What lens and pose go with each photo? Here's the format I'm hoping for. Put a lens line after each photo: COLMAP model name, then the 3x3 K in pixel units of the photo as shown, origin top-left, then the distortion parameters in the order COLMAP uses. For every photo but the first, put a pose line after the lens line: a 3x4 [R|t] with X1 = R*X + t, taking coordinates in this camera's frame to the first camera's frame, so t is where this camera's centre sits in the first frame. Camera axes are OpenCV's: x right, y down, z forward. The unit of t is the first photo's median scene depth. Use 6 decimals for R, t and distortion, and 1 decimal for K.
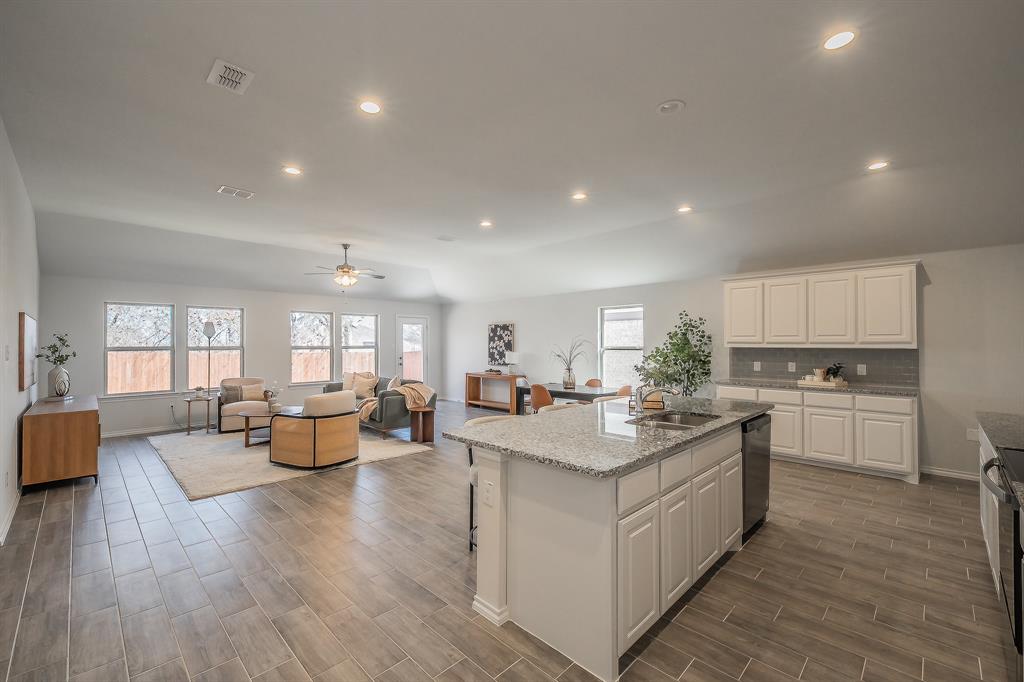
lens RADIAL K [[431.1, 0, 511.1], [0, 431.1, 338.7], [0, 0, 1]] dist [0.001622, 0.000122]
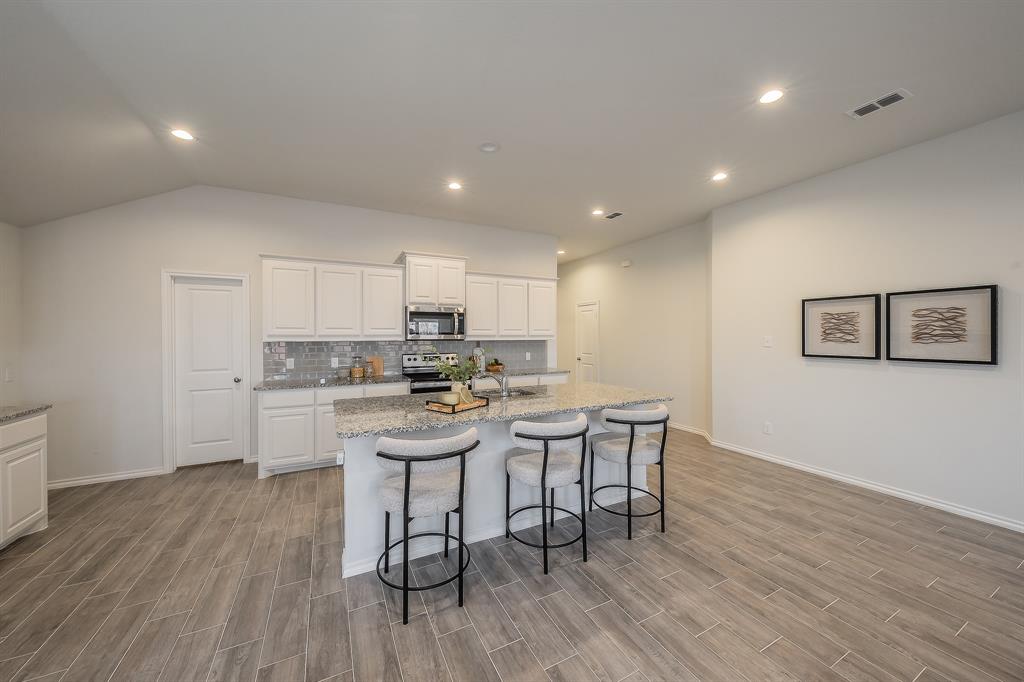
lens RADIAL K [[366.4, 0, 510.2], [0, 366.4, 337.1], [0, 0, 1]] dist [-0.001782, -0.000208]
pose [[-0.948886, 0.002161, 0.315613, -0.009202], [0.000613, 0.999987, -0.005005, 0.007820], [-0.315620, -0.004556, -0.948875, 0.823547]]
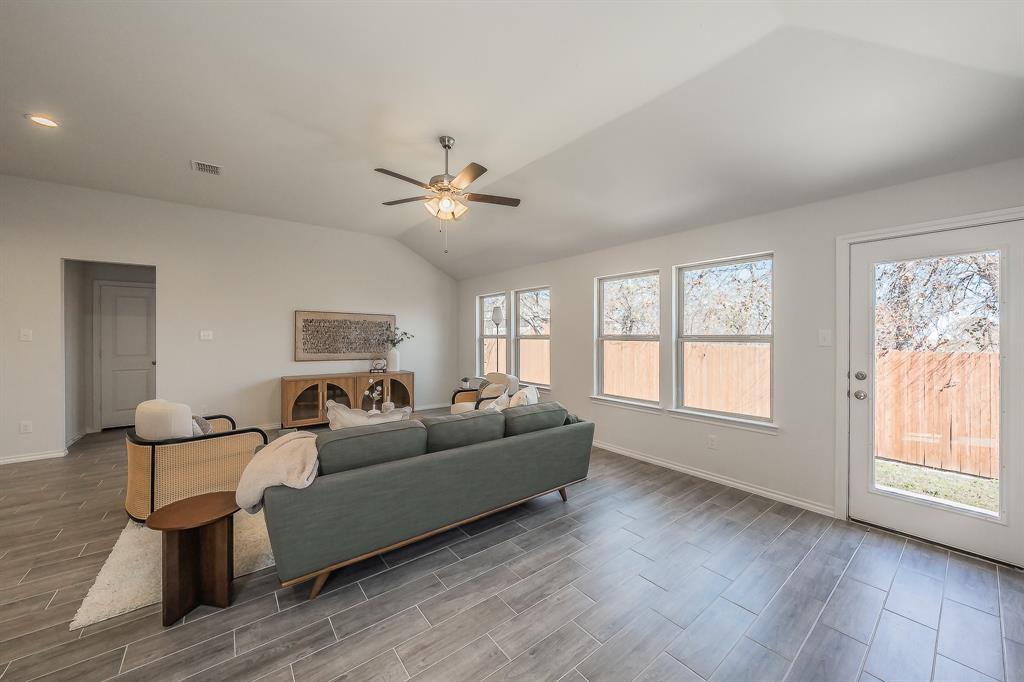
lens RADIAL K [[366.4, 0, 510.2], [0, 366.4, 337.1], [0, 0, 1]] dist [-0.001782, -0.000208]
pose [[-0.124628, 0.005949, -0.992186, 0.050359], [0.008181, 0.999954, 0.004967, 0.019884], [0.992170, -0.007498, -0.124671, 1.131870]]
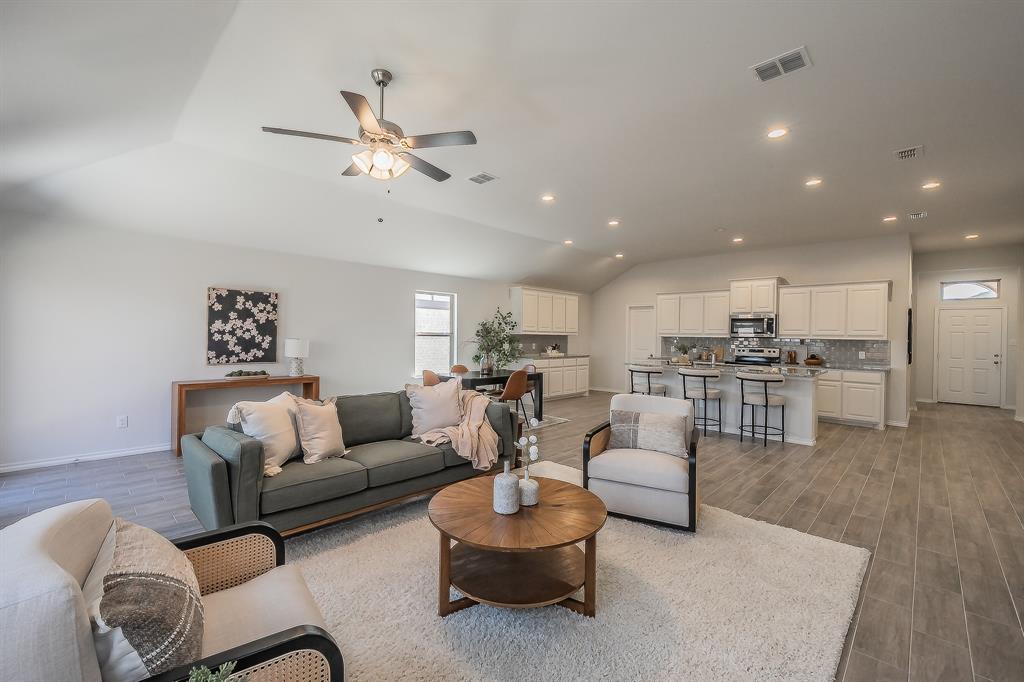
lens RADIAL K [[424.4, 0, 509.1], [0, 424.4, 339.2], [0, 0, 1]] dist [0.000649, 0.000052]
pose [[-0.008163, -0.006774, 0.999944, -0.779823], [-0.025657, 0.999649, 0.006562, 0.023754], [-0.999637, -0.025602, -0.008334, 0.879042]]
